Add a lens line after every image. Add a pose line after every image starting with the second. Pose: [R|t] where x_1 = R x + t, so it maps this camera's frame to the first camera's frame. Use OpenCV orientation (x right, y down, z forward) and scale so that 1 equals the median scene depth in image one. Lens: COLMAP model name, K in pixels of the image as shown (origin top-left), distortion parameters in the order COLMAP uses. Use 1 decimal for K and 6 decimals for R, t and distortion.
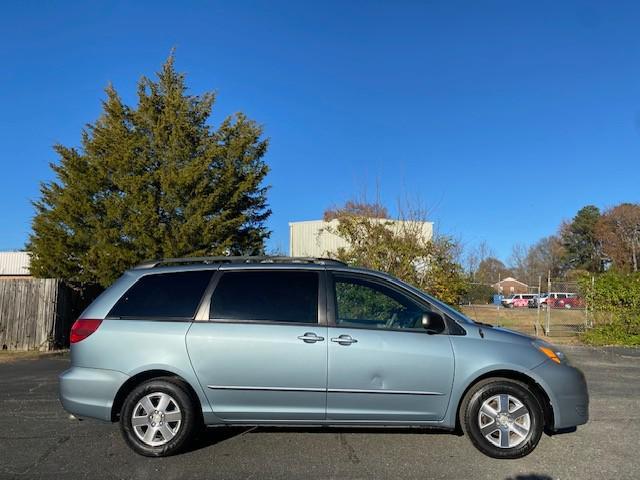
lens RADIAL K [[488.6, 0, 320.0], [0, 488.6, 240.0], [0, 0, 1]] dist [-0.008017, 0.005556]
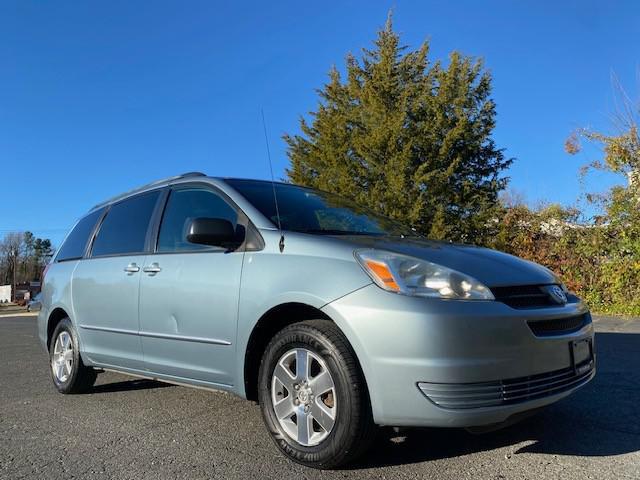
lens RADIAL K [[488.6, 0, 320.0], [0, 488.6, 240.0], [0, 0, 1]] dist [-0.008017, 0.005556]
pose [[0.766833, -0.097626, -0.634379, 0.718854], [0.124286, 0.992243, -0.002463, 0.189850], [0.629698, -0.076956, 0.773019, 0.568443]]
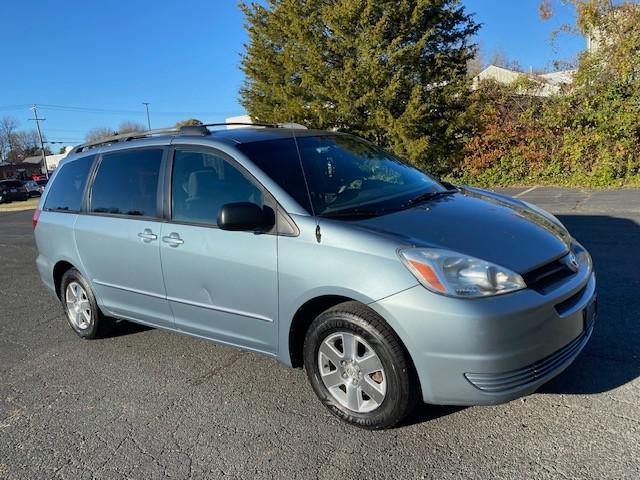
lens RADIAL K [[479.7, 0, 334.5], [0, 479.7, 239.9], [0, 0, 1]] dist [0.009492, 0.005256]
pose [[0.828062, 0.020376, -0.560265, 0.659605], [0.173291, 0.941100, 0.290347, 0.032453], [0.533182, -0.337514, 0.775758, 0.544386]]
